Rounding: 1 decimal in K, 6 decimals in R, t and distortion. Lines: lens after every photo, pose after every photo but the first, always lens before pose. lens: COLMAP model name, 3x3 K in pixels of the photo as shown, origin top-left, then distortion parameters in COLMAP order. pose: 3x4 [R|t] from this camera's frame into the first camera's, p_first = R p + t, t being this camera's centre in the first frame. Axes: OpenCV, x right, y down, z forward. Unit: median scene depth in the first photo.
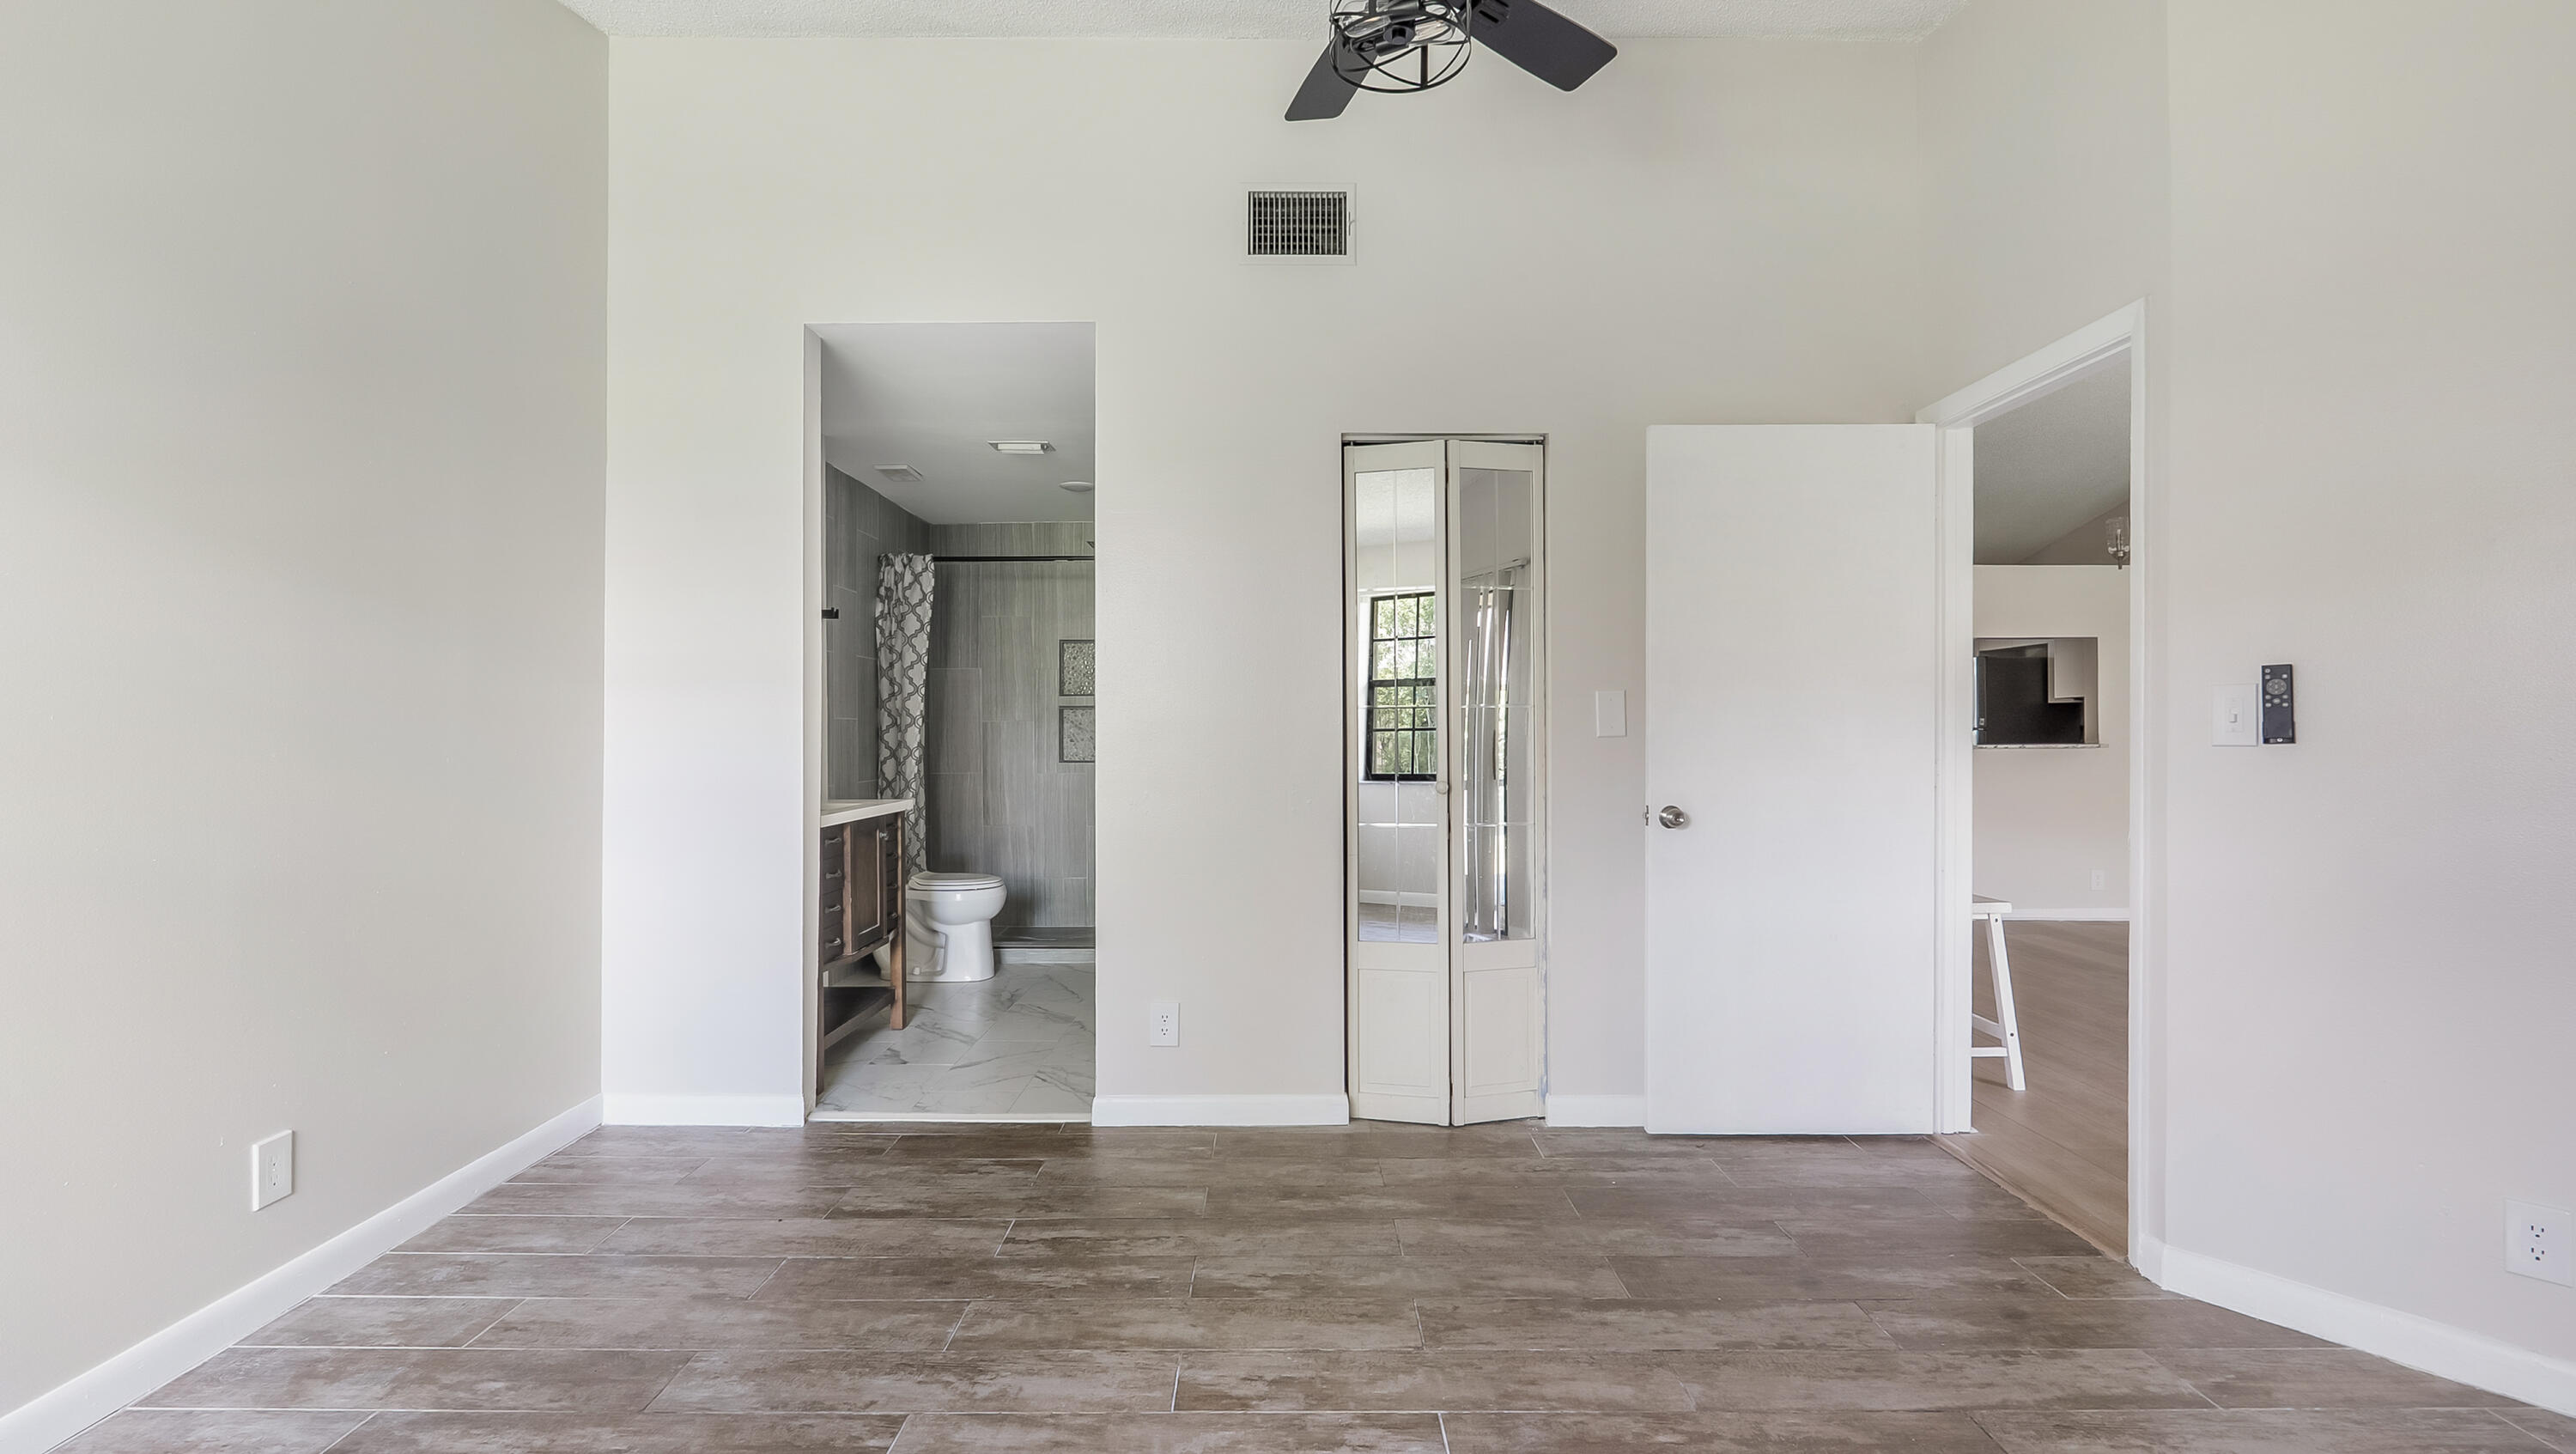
lens RADIAL K [[1193.6, 0, 1288.0], [0, 1193.6, 727.0], [0, 0, 1]] dist [0.001339, 0.000315]
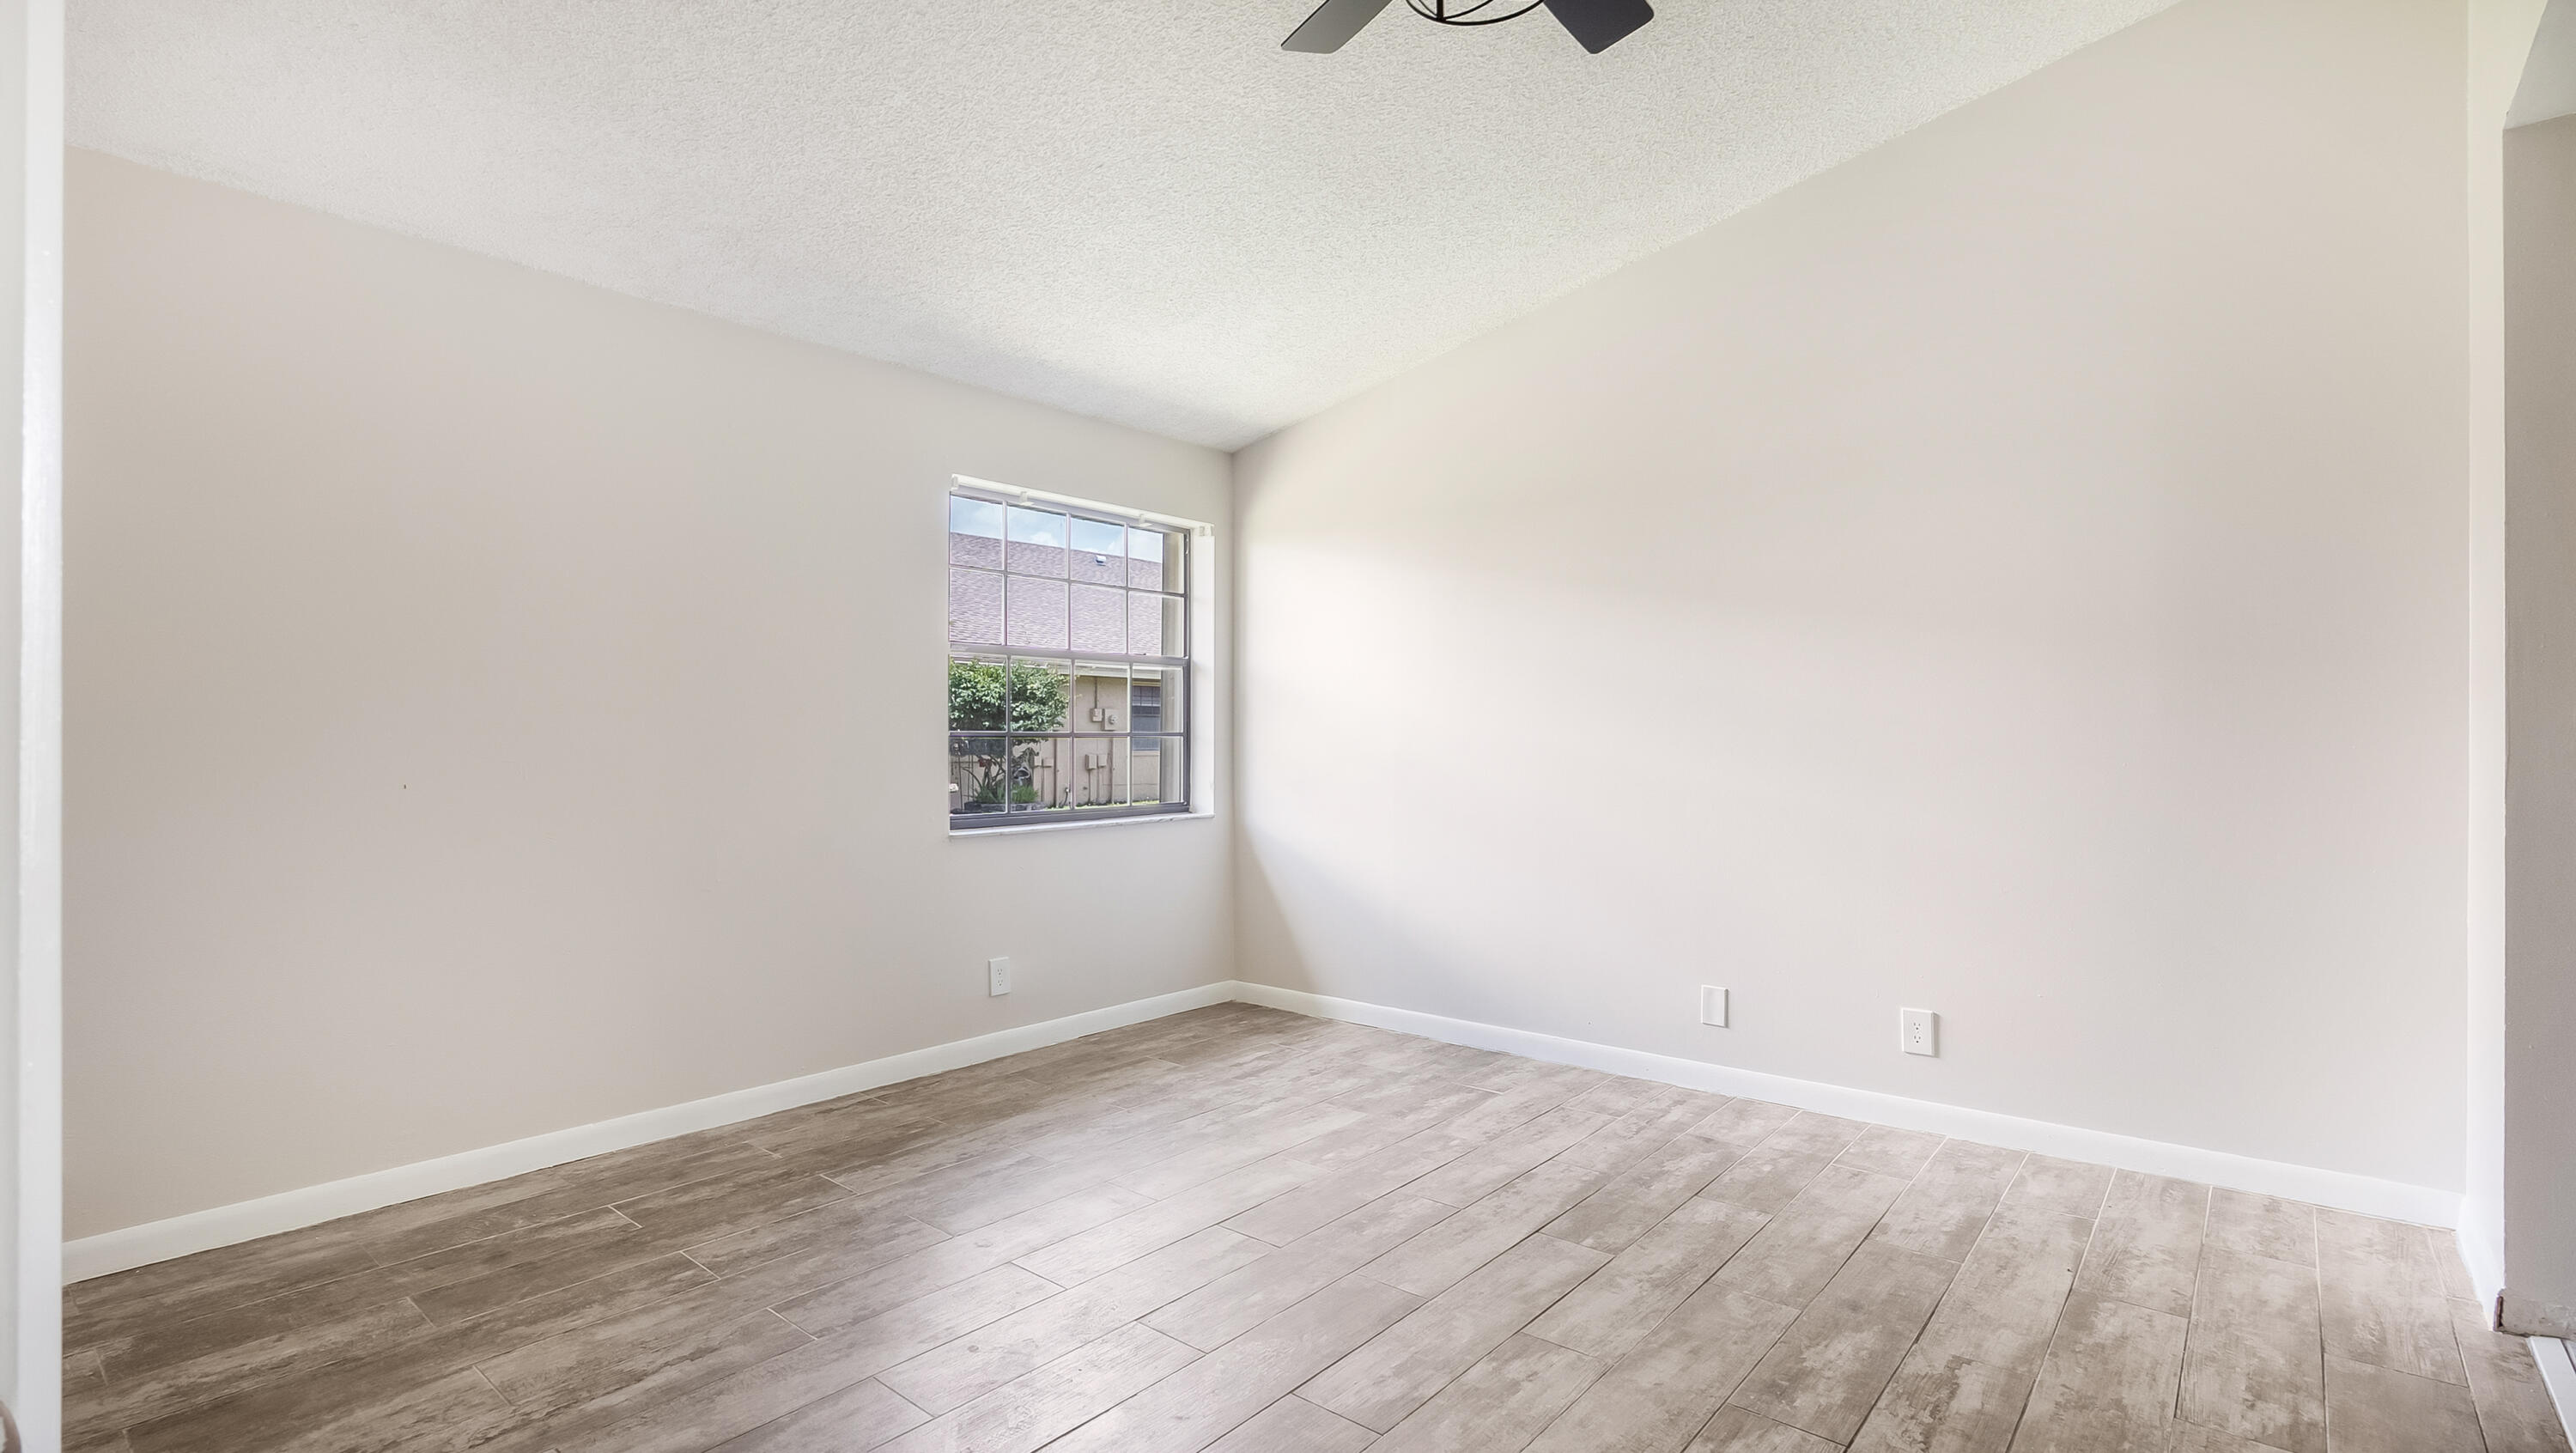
lens RADIAL K [[1193.6, 0, 1288.0], [0, 1193.6, 726.5], [0, 0, 1]] dist [0.001339, 0.000315]
pose [[-0.641767, -0.009807, -0.766837, 0.799819], [-0.000242, 0.999921, -0.012586, 0.007820], [0.766900, -0.007892, -0.641718, 1.352931]]
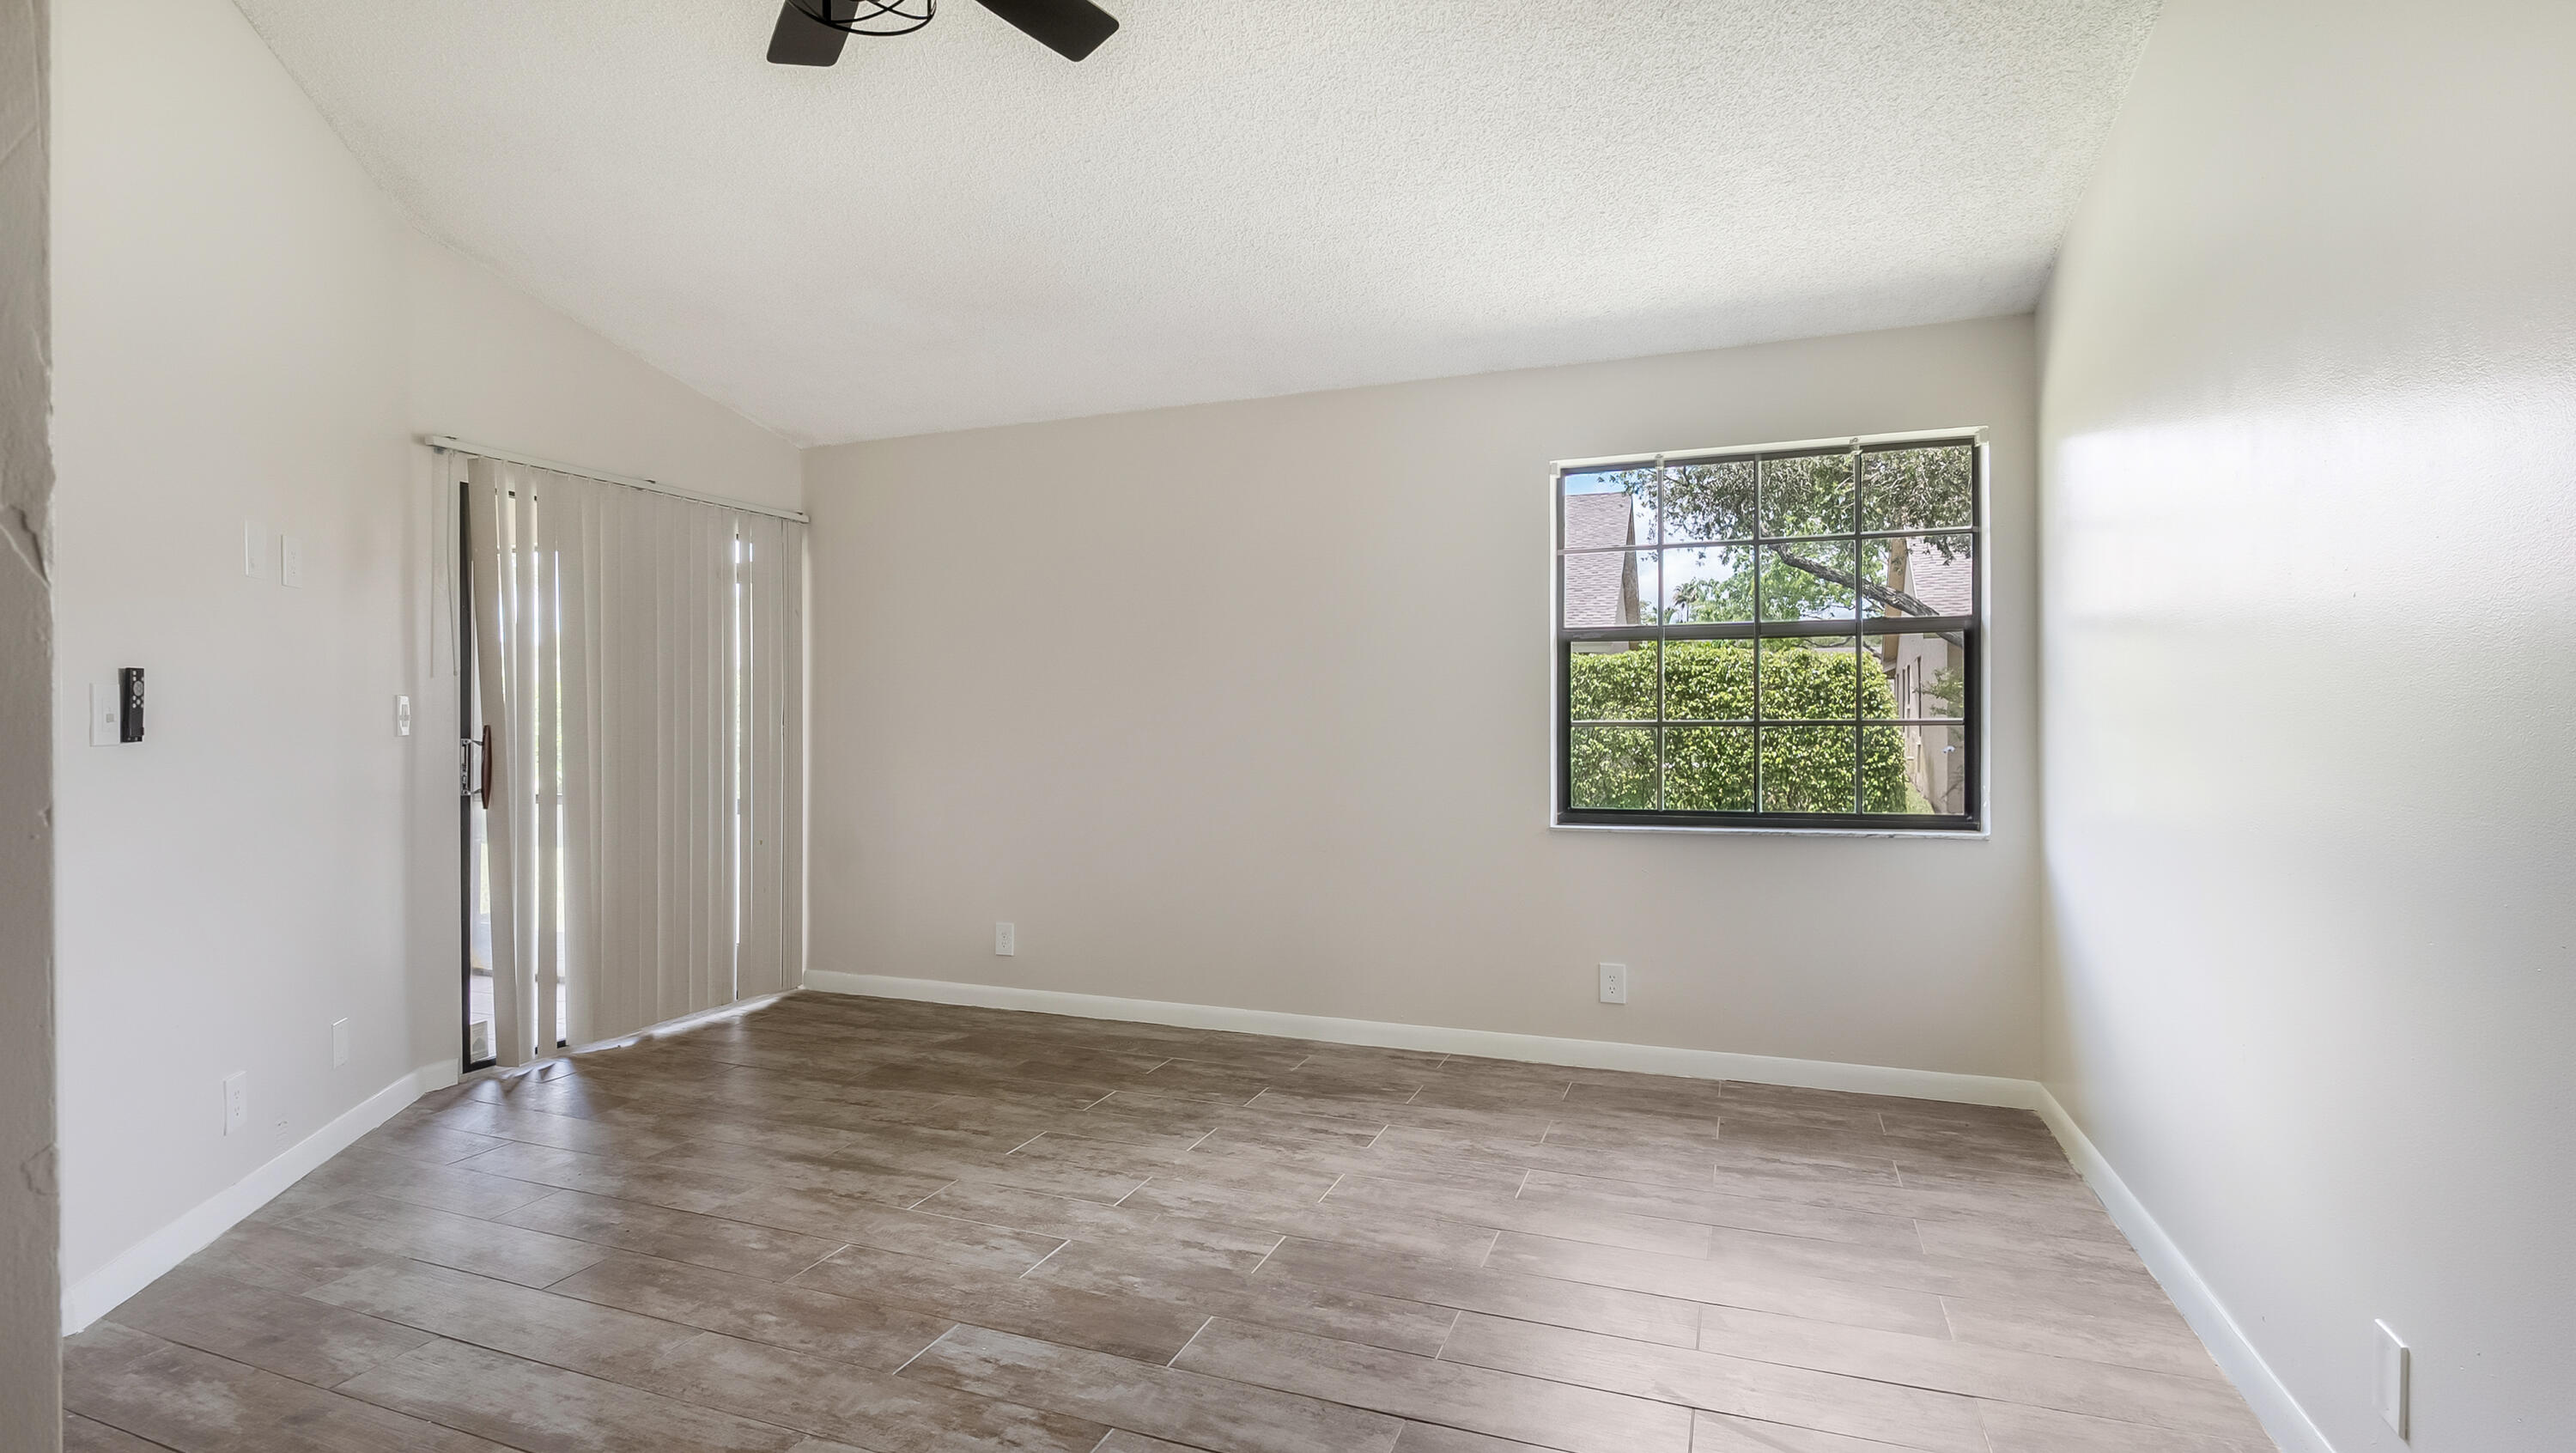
lens RADIAL K [[1193.6, 0, 1288.0], [0, 1193.6, 726.5], [0, 0, 1]] dist [0.001339, 0.000315]
pose [[-0.931466, 0.003756, 0.363809, -0.504741], [0.002195, 0.999987, -0.004704, 0.006047], [-0.363822, -0.003583, -0.931462, 1.601844]]
